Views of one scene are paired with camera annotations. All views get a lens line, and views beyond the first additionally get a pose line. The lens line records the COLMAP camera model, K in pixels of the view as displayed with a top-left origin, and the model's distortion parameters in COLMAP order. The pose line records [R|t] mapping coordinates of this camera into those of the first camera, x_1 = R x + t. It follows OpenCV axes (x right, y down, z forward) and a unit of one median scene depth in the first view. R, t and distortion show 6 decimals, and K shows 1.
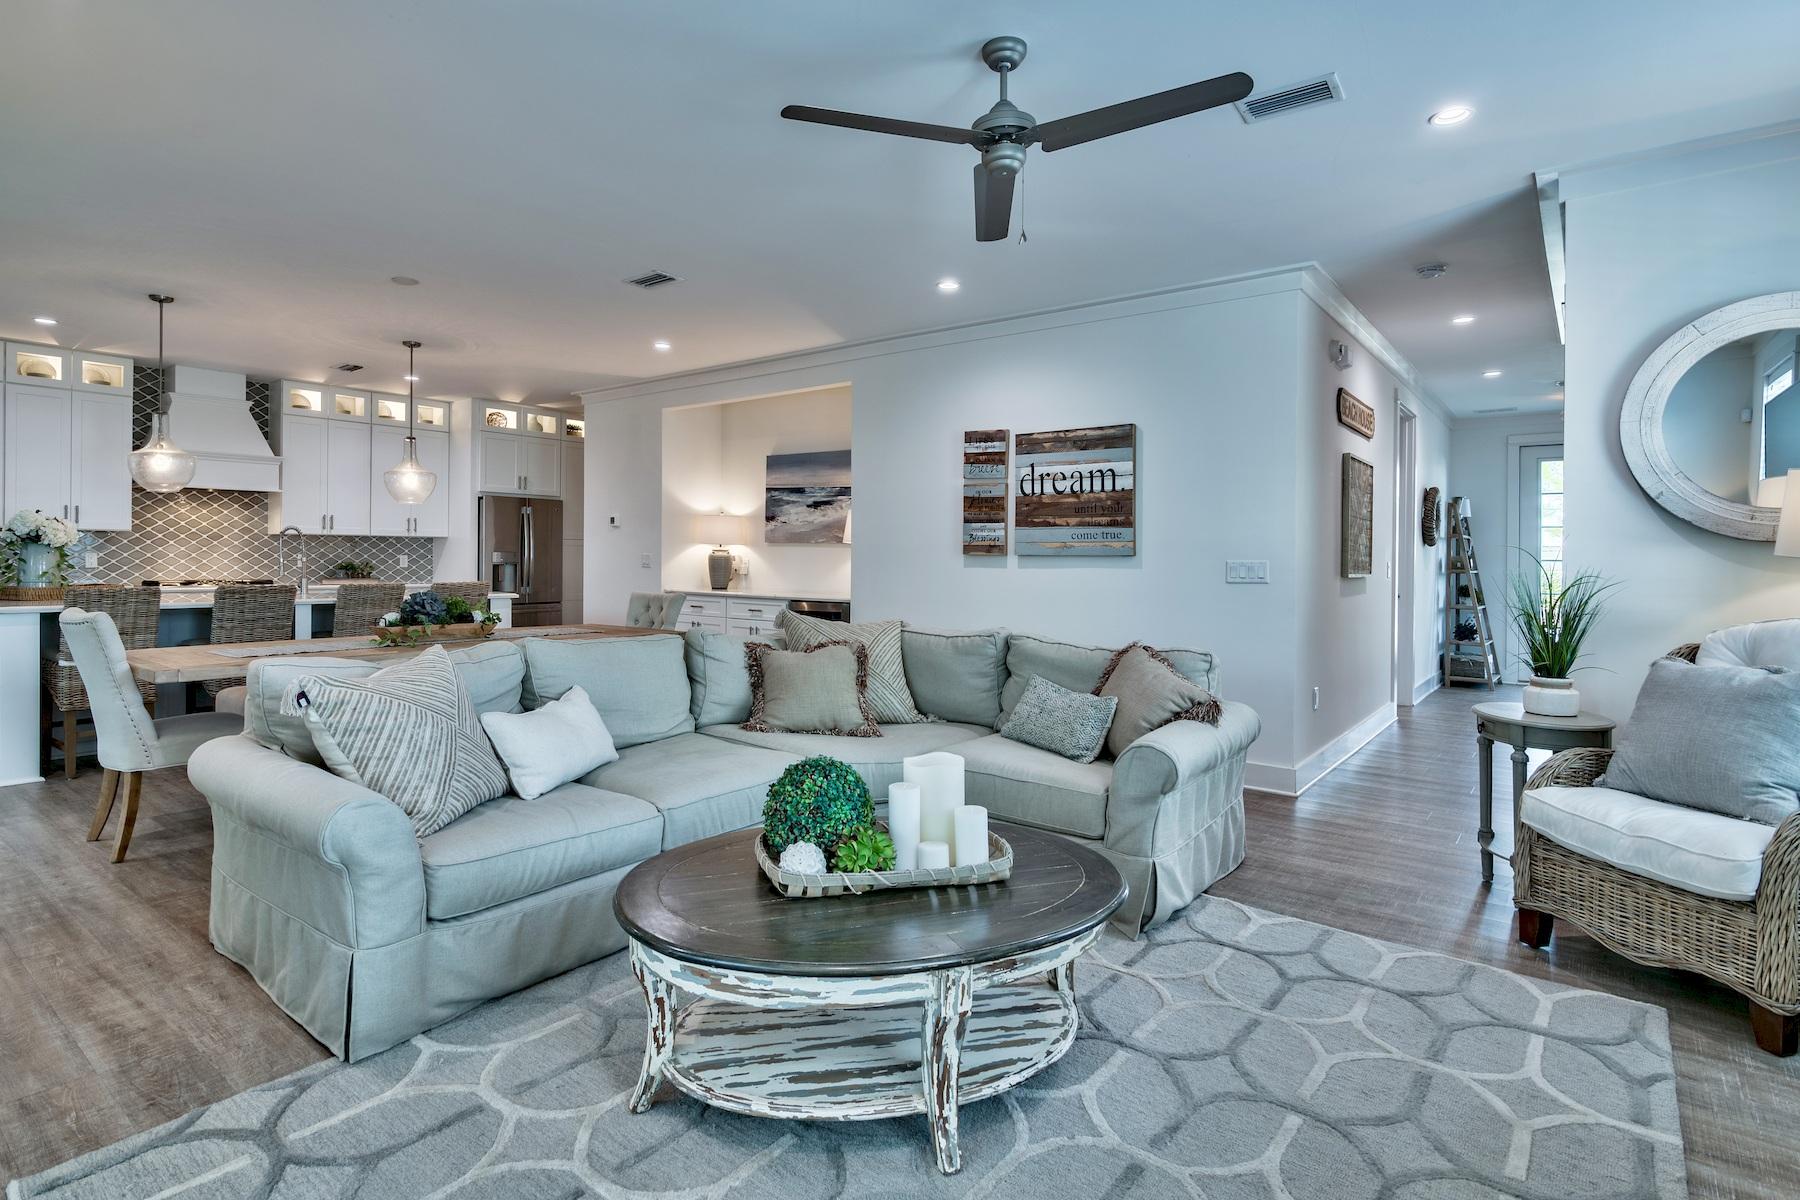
lens RADIAL K [[910.3, 0, 863.1], [0, 910.3, 556.7], [0, 0, 1]] dist [-0.000303, -0.001490]
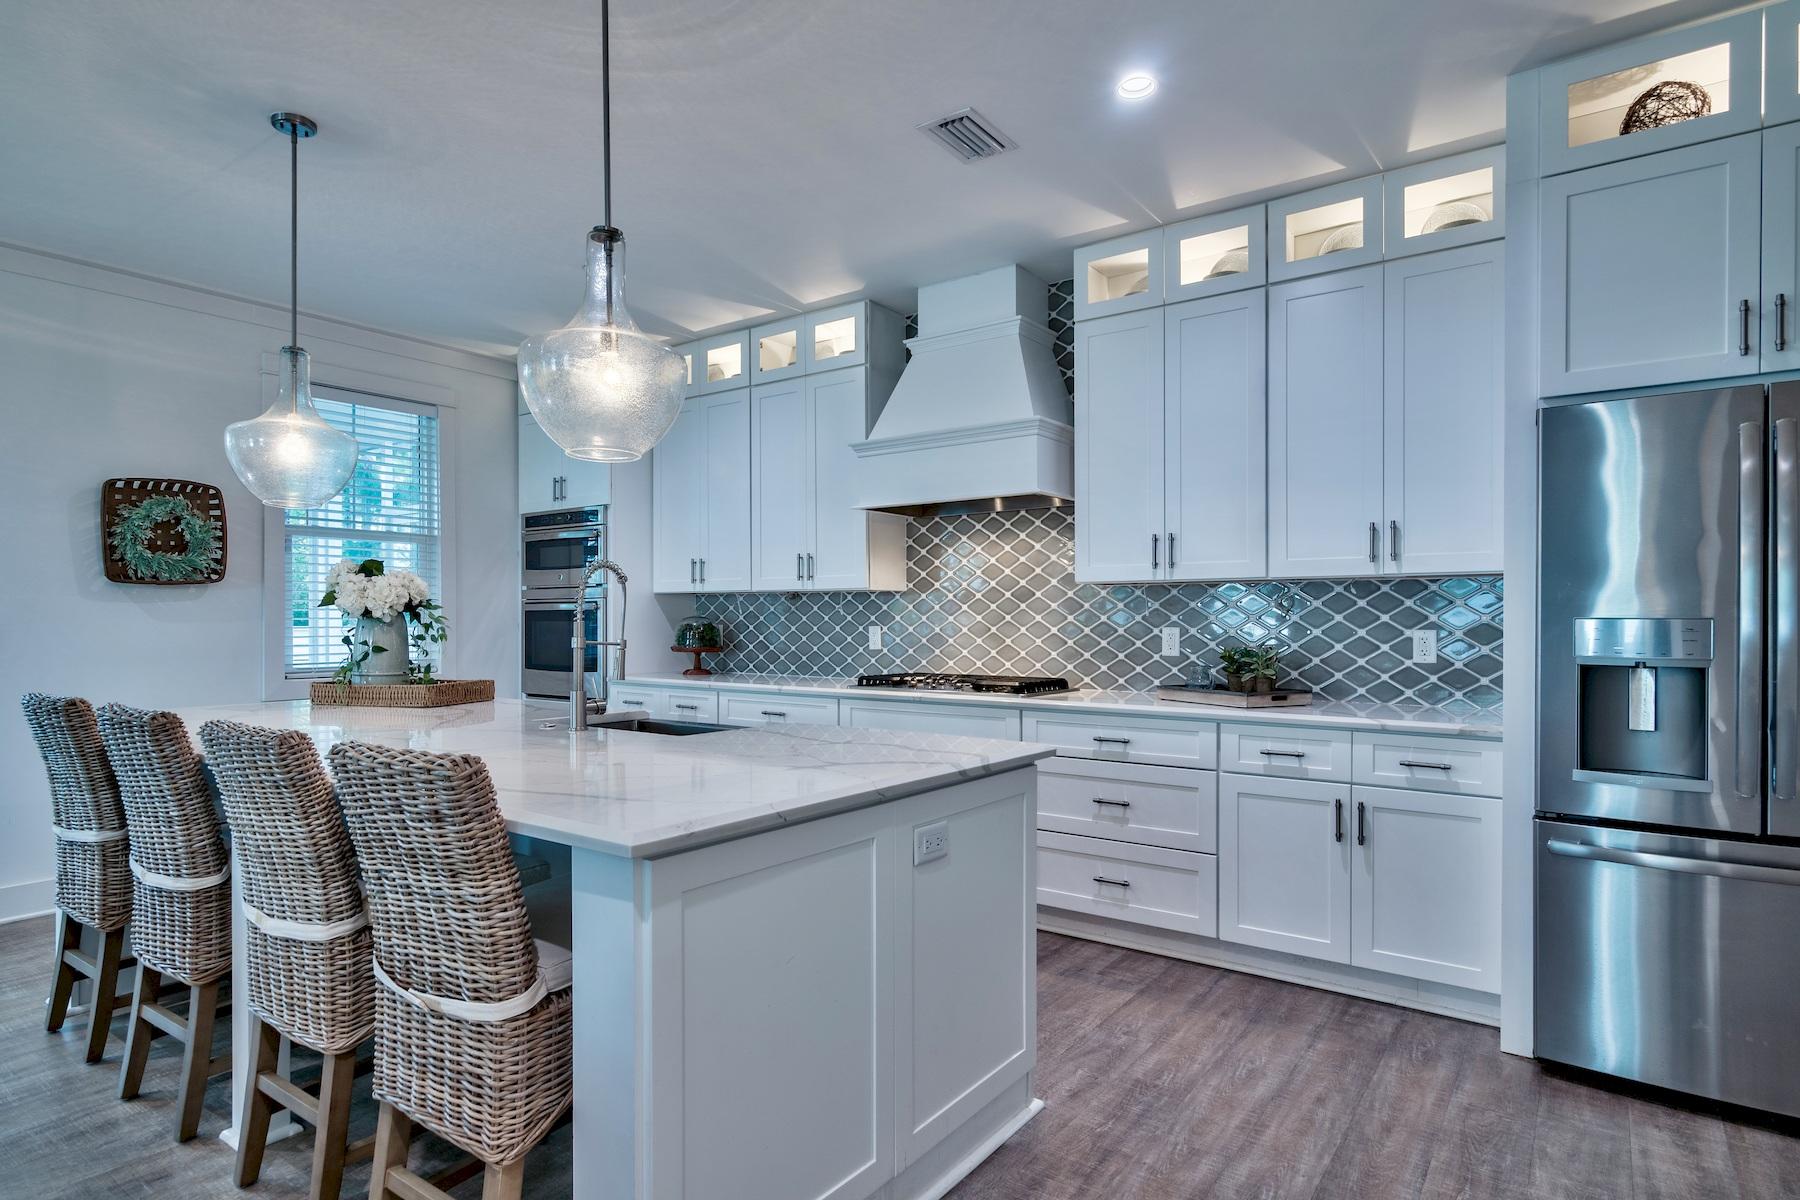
lens RADIAL K [[971.2, 0, 893.2], [0, 971.2, 612.6], [0, 0, 1]] dist [0.000088, 0.000018]
pose [[0.036976, -0.011380, -0.999251, -0.154866], [0.004761, 0.999926, -0.011211, -0.005701], [0.999305, -0.004343, 0.037027, 0.887495]]
